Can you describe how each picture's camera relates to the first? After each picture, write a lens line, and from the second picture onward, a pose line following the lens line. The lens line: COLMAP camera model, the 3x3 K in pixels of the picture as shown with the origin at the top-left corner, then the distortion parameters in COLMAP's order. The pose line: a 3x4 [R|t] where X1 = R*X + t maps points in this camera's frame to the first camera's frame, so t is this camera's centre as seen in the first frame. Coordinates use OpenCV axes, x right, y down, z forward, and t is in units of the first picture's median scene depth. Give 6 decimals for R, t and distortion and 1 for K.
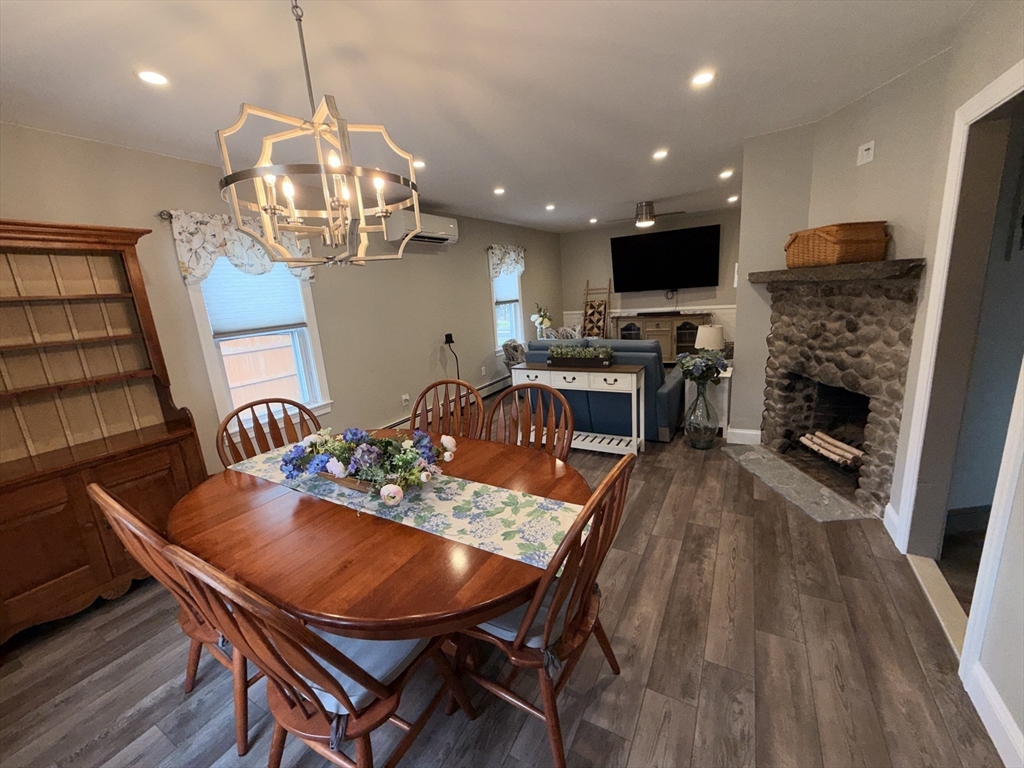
lens RADIAL K [[409.7, 0, 512.0], [0, 409.7, 384.0], [0, 0, 1]] dist [0.002054, 0.000121]
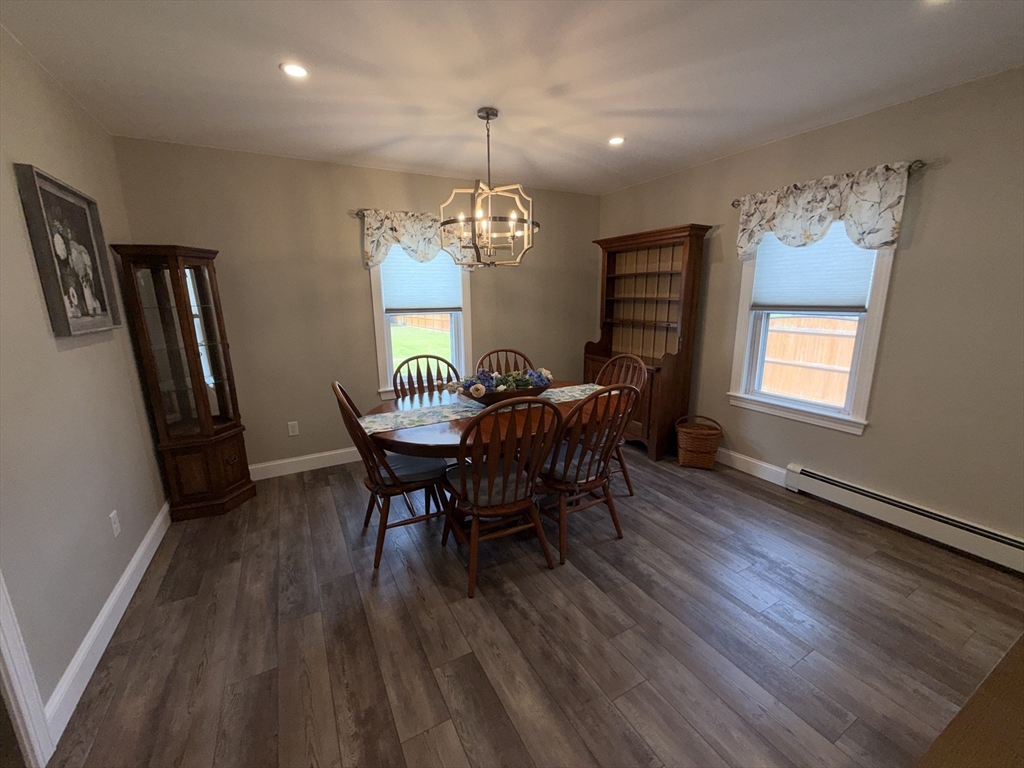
lens RADIAL K [[409.7, 0, 512.0], [0, 409.7, 384.0], [0, 0, 1]] dist [0.002054, 0.000121]
pose [[-0.521938, 0.257392, -0.813222, 0.746231], [-0.141032, 0.914223, 0.379877, -0.346475], [0.841244, 0.312962, -0.440867, 1.364151]]
